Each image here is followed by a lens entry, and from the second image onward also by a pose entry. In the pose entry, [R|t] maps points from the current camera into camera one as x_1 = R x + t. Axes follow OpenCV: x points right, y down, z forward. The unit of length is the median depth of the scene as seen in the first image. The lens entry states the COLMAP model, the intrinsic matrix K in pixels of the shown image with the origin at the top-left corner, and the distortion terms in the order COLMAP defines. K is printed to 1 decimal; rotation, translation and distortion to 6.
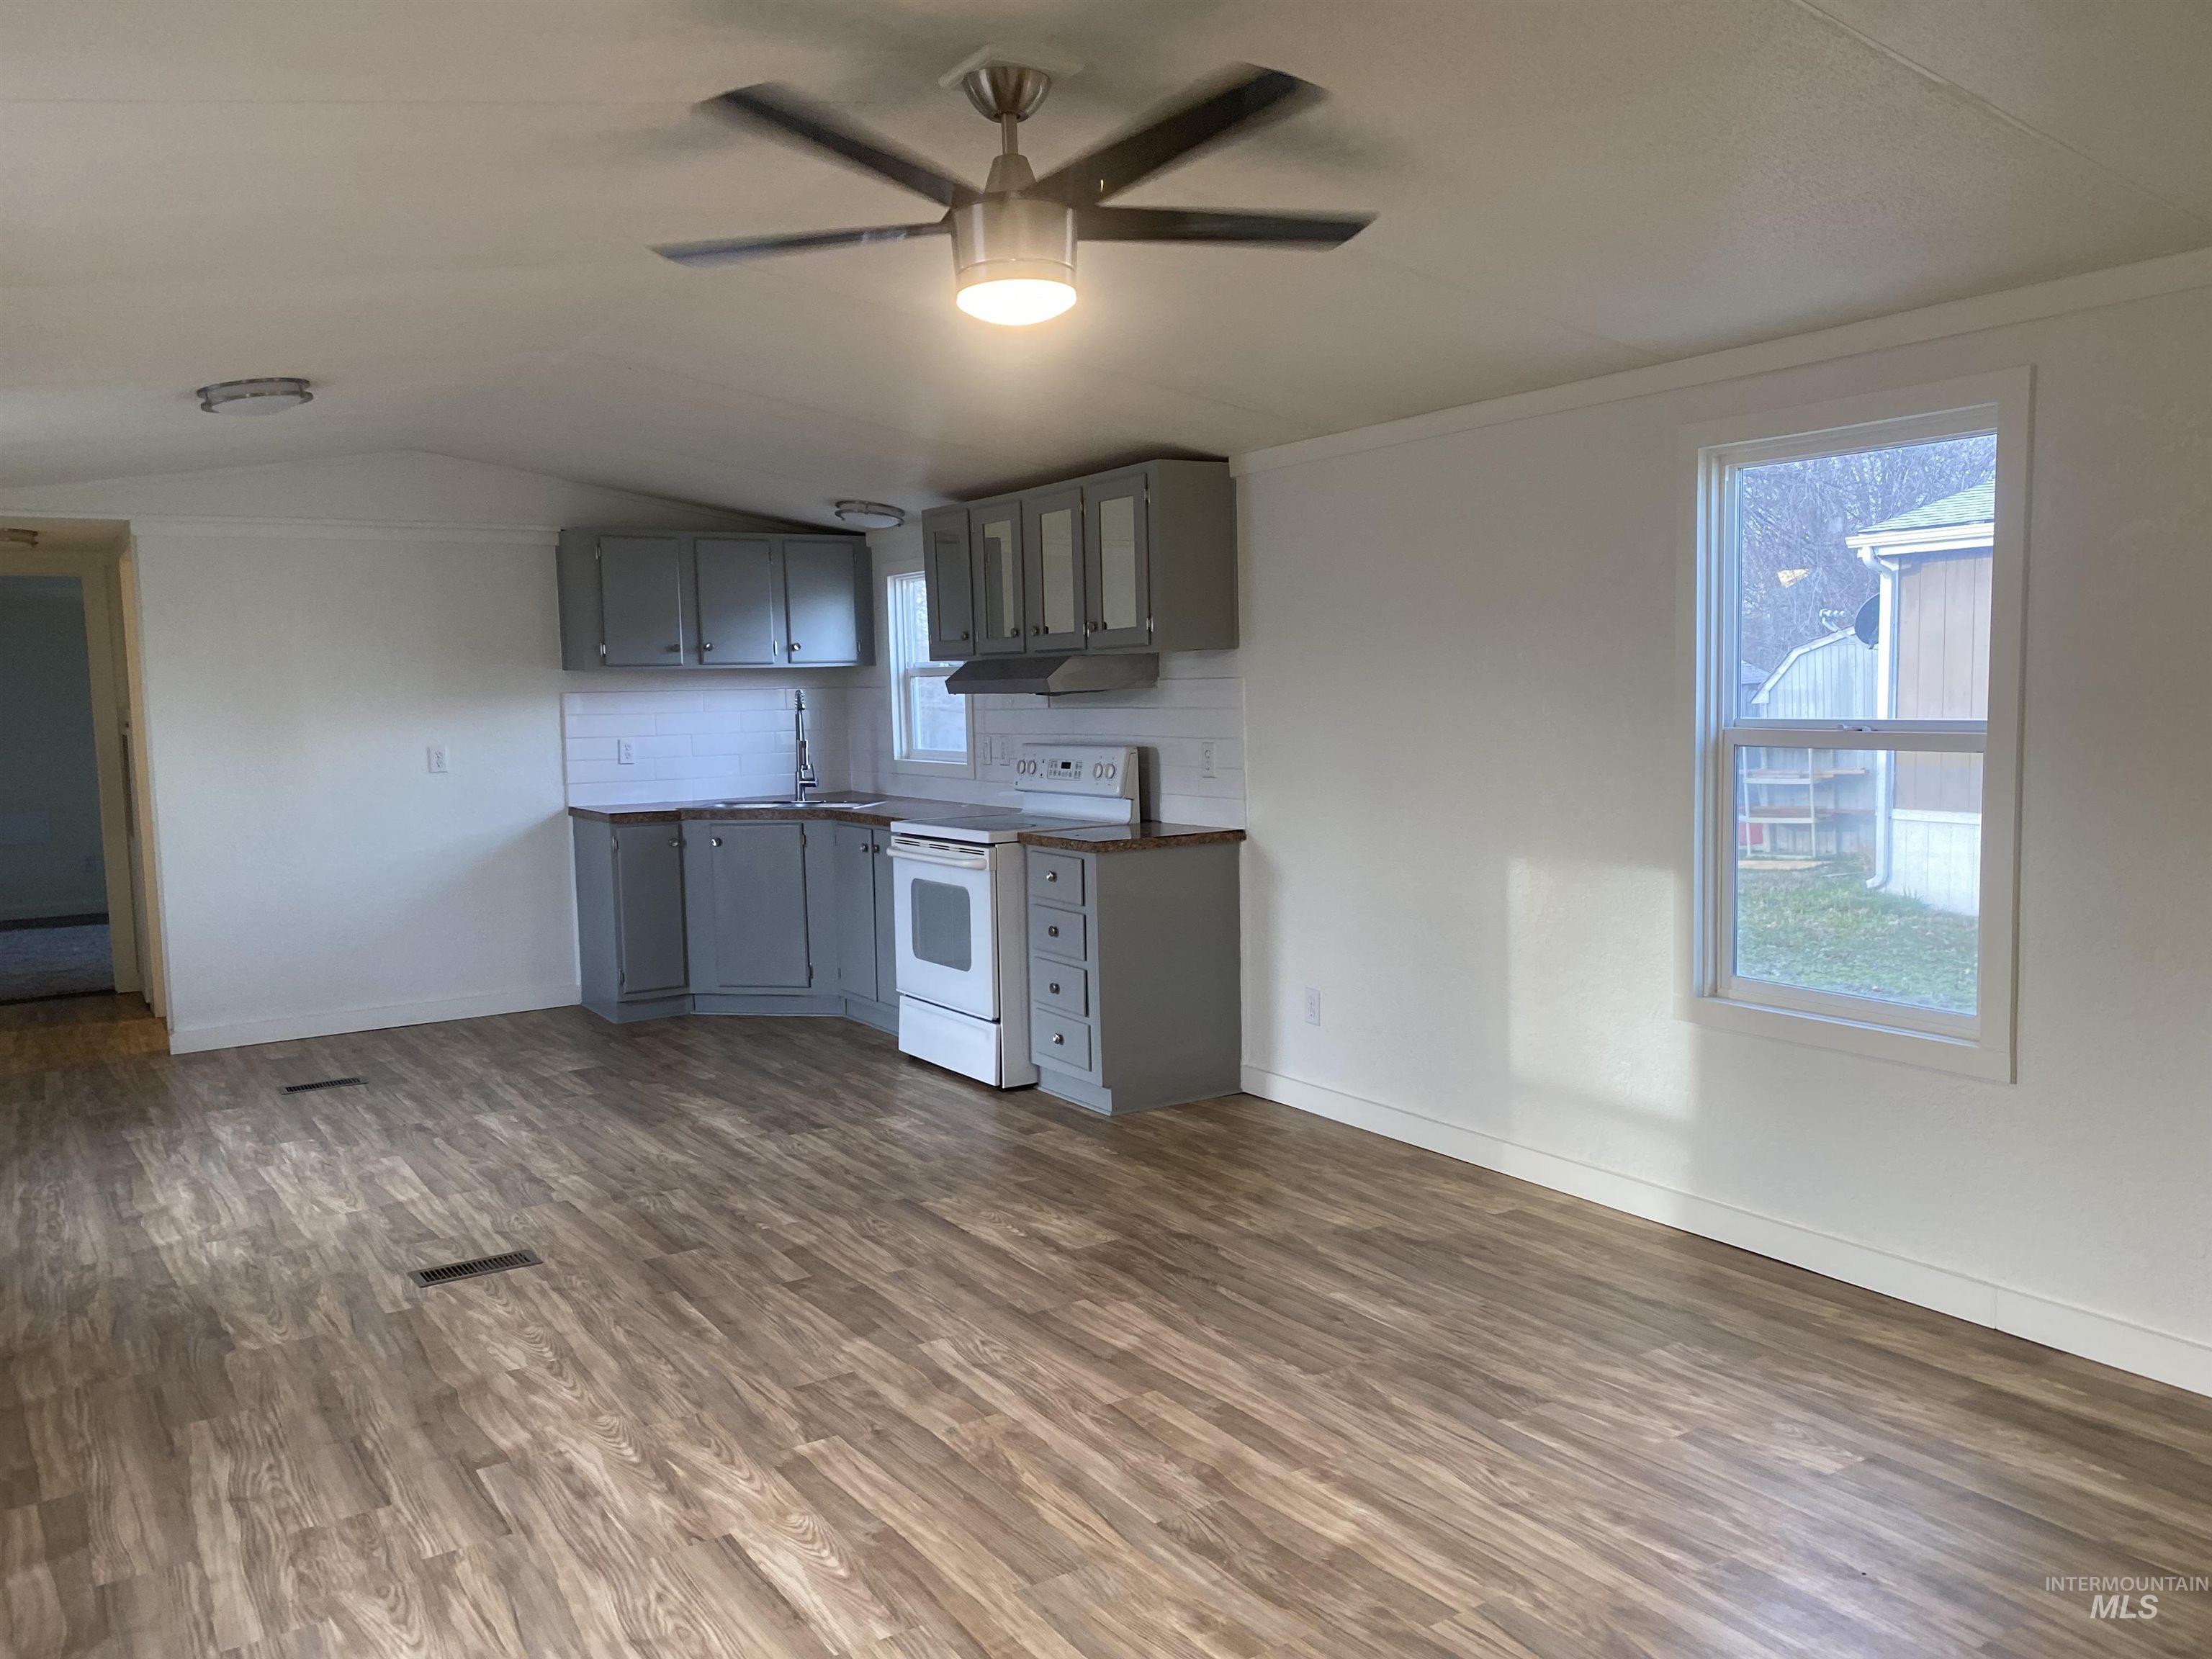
lens RADIAL K [[1681.1, 0, 1108.7], [0, 1681.1, 784.7], [0, 0, 1]] dist [-0.034057, 0.031601]
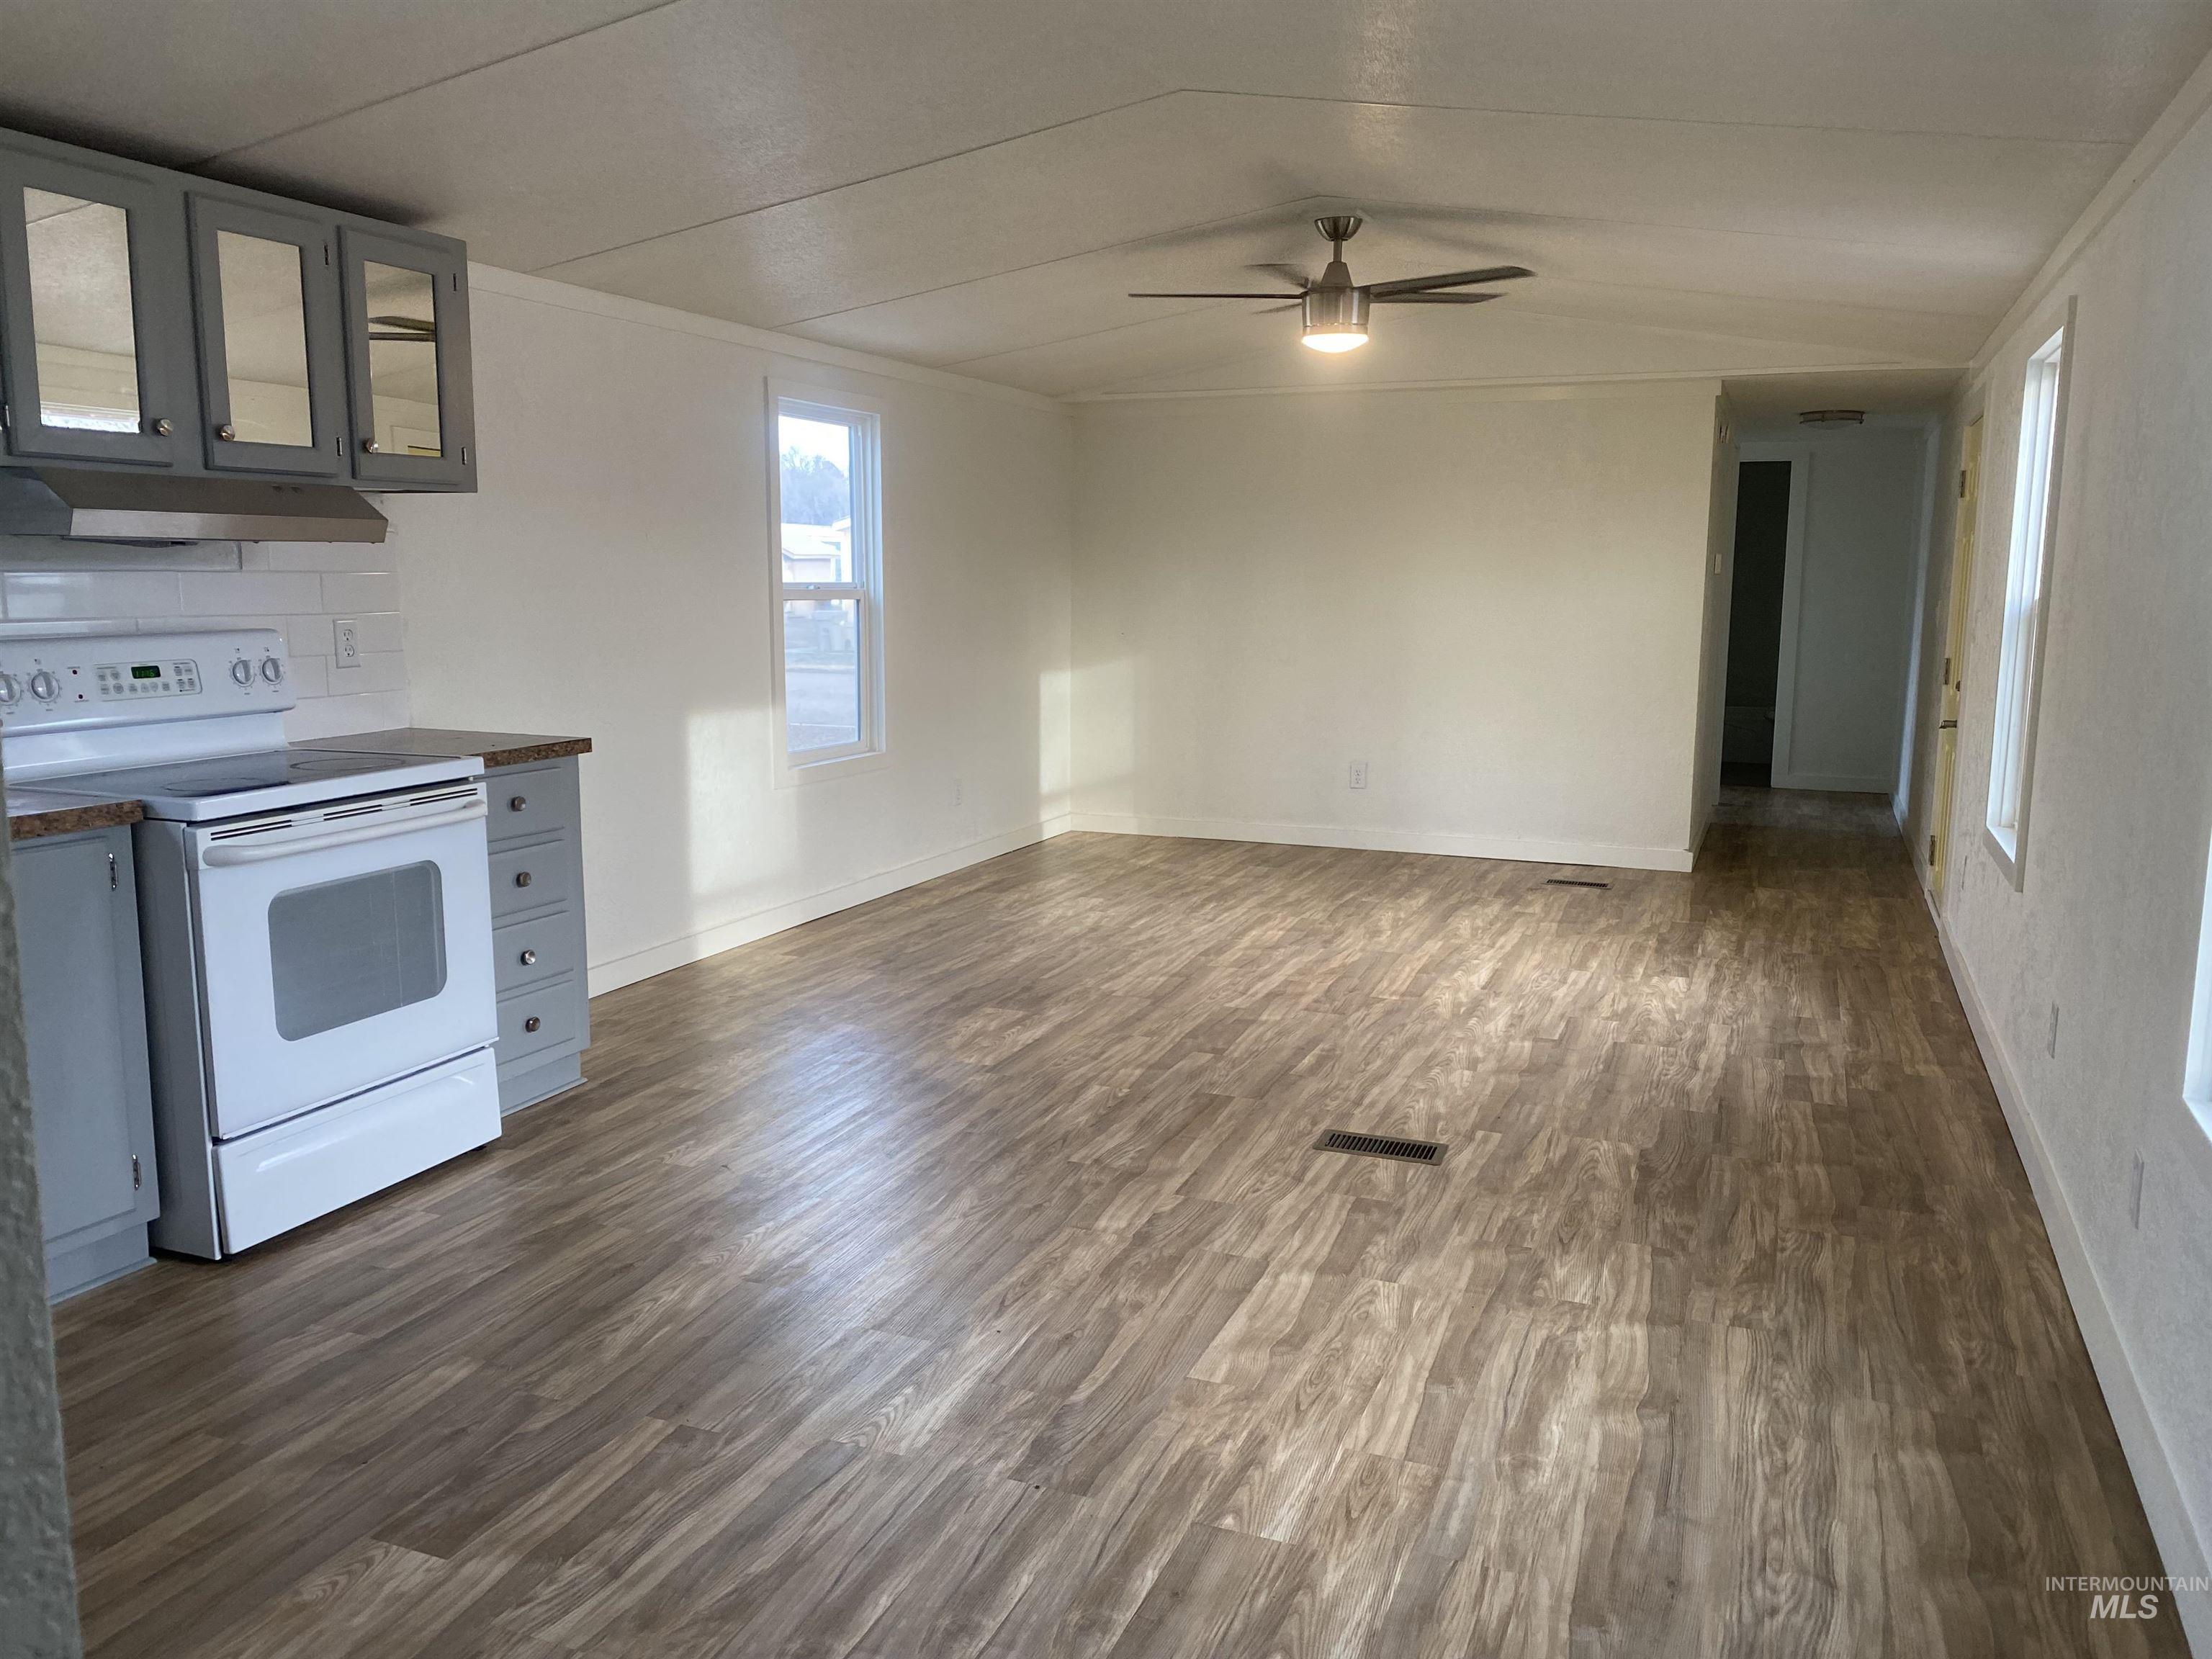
lens RADIAL K [[1673.5, 0, 1106.0], [0, 1673.5, 829.5], [0, 0, 1]] dist [0.121225, -0.252807]
pose [[-0.564626, -0.110983, 0.817851, -0.837626], [0.056245, 0.983440, 0.172283, -0.048703], [-0.823428, 0.143275, -0.549034, 1.295495]]
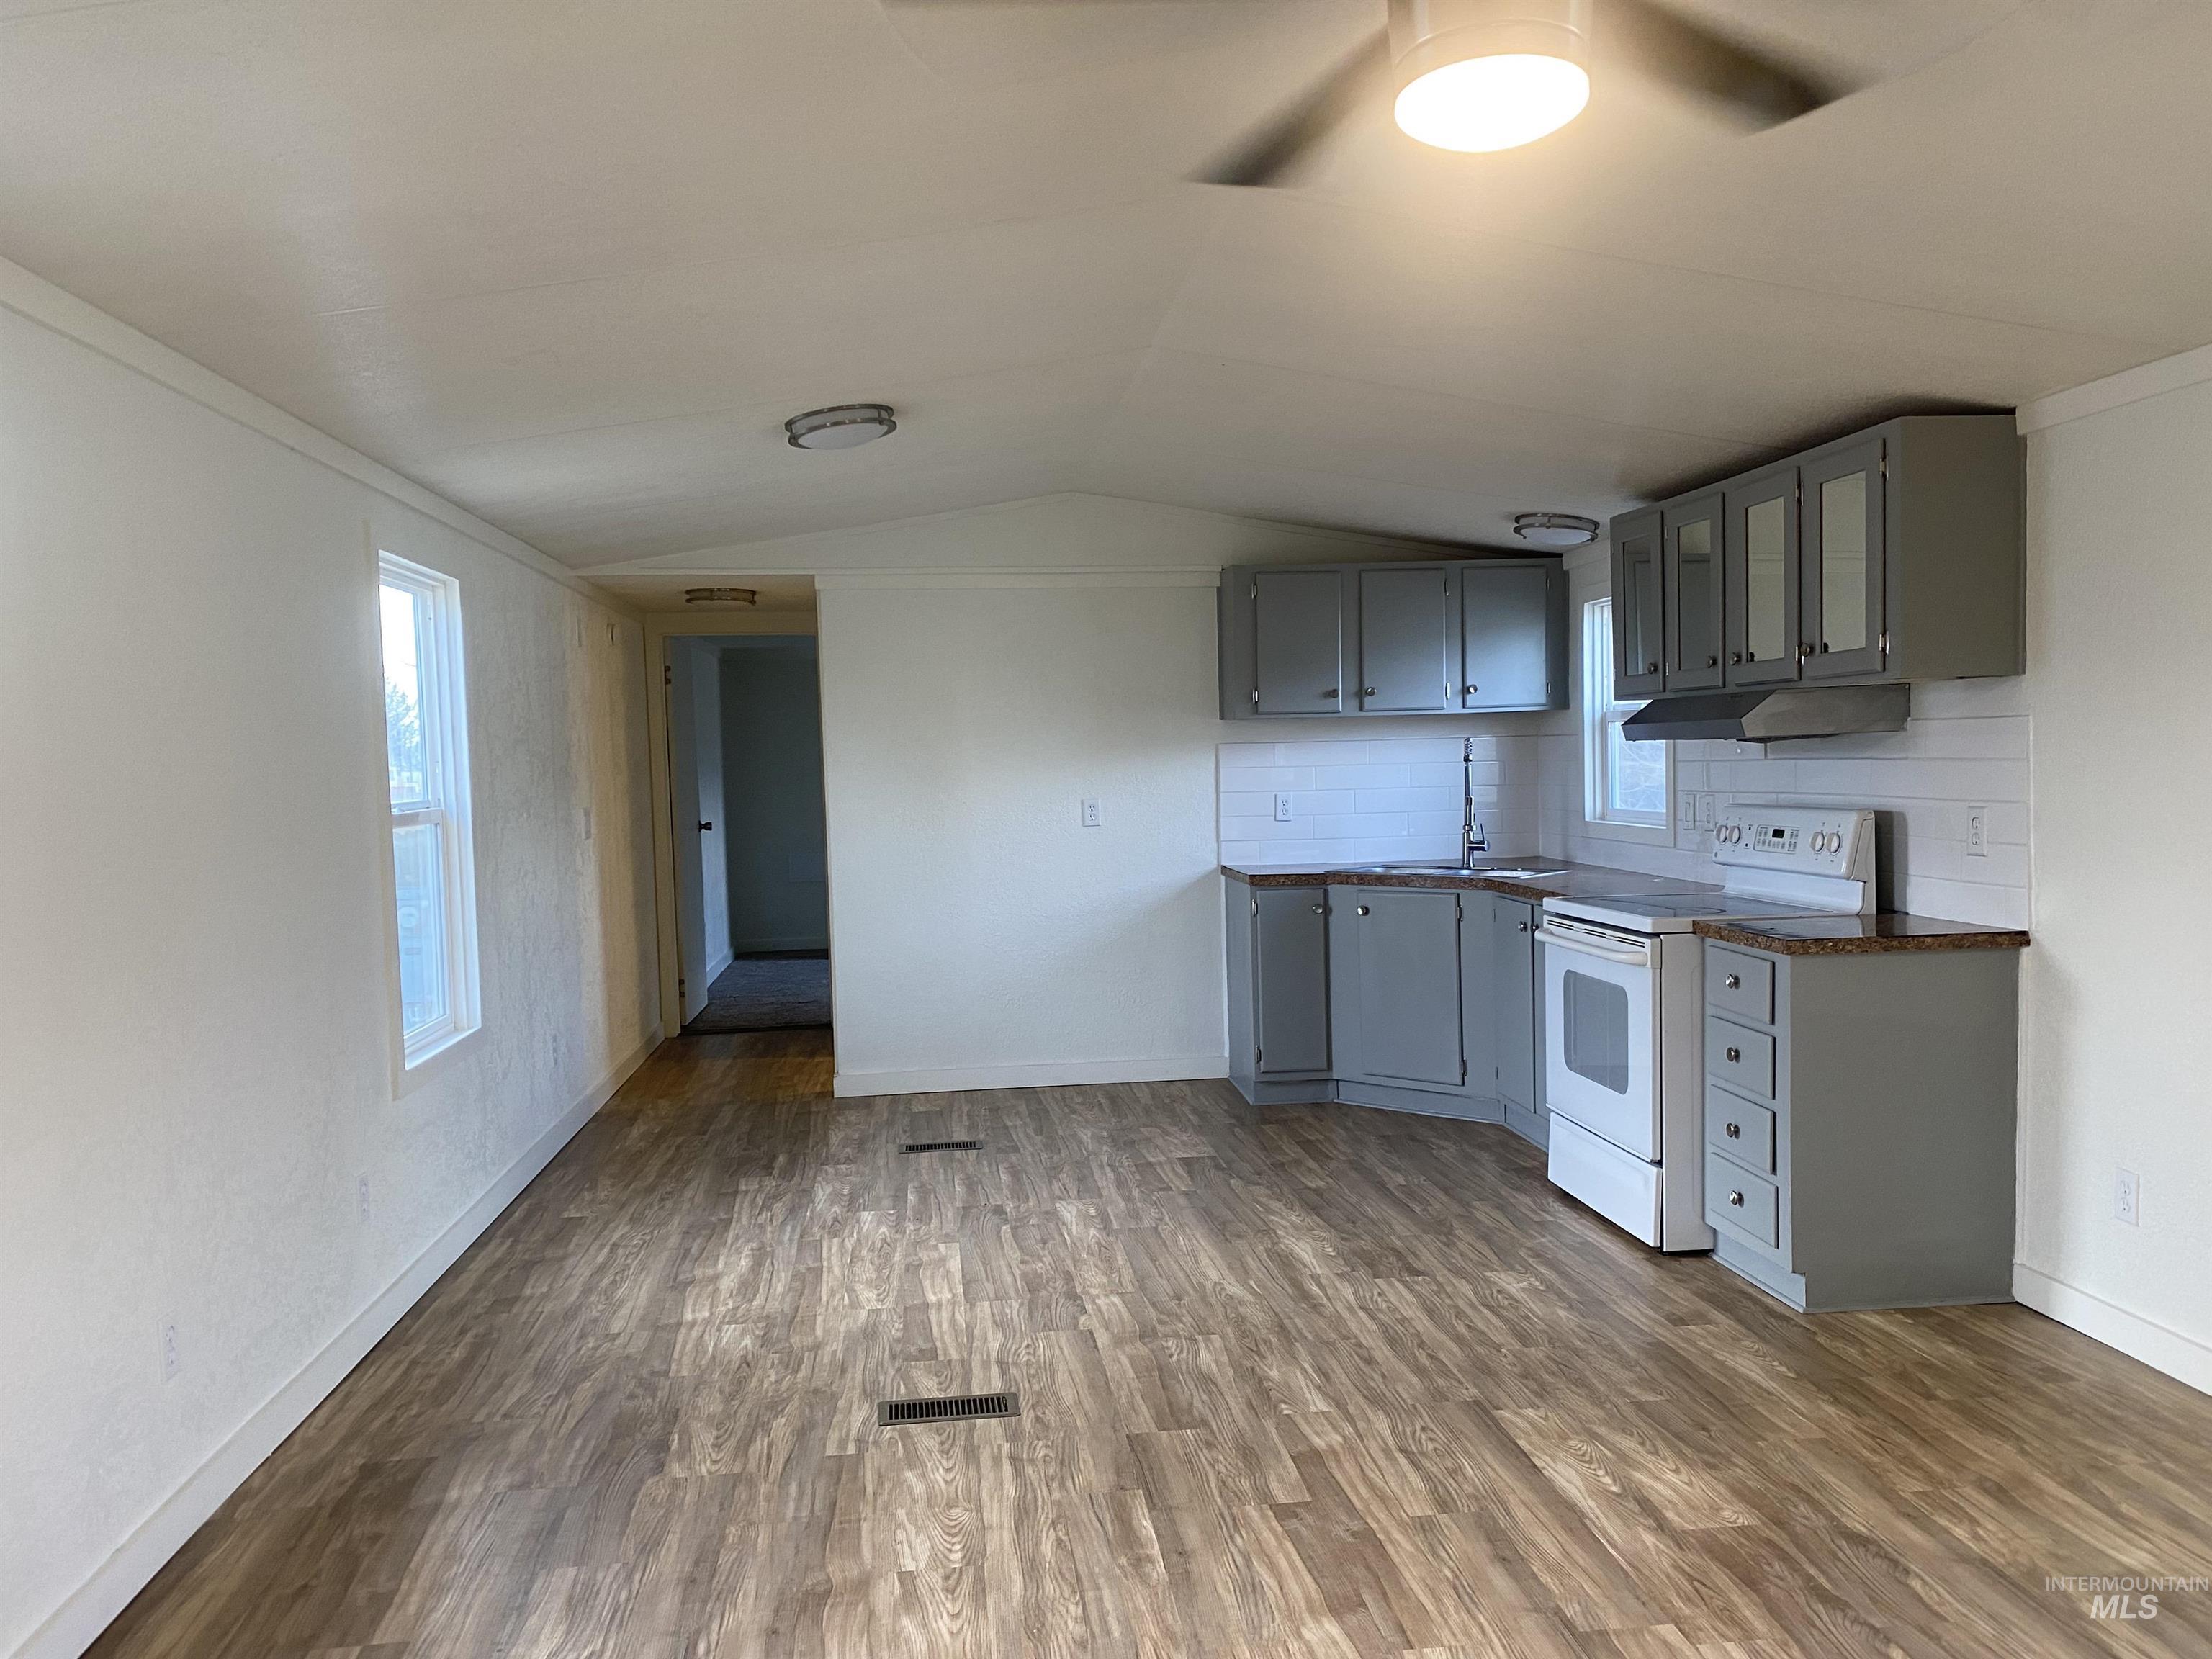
lens RADIAL K [[1673.5, 0, 1106.0], [0, 1673.5, 829.5], [0, 0, 1]] dist [0.121225, -0.252807]
pose [[0.890217, 0.020604, -0.455071, 0.065406], [-0.022998, 0.999735, 0.000275, -0.007887], [0.454956, 0.010221, 0.890455, 0.207467]]
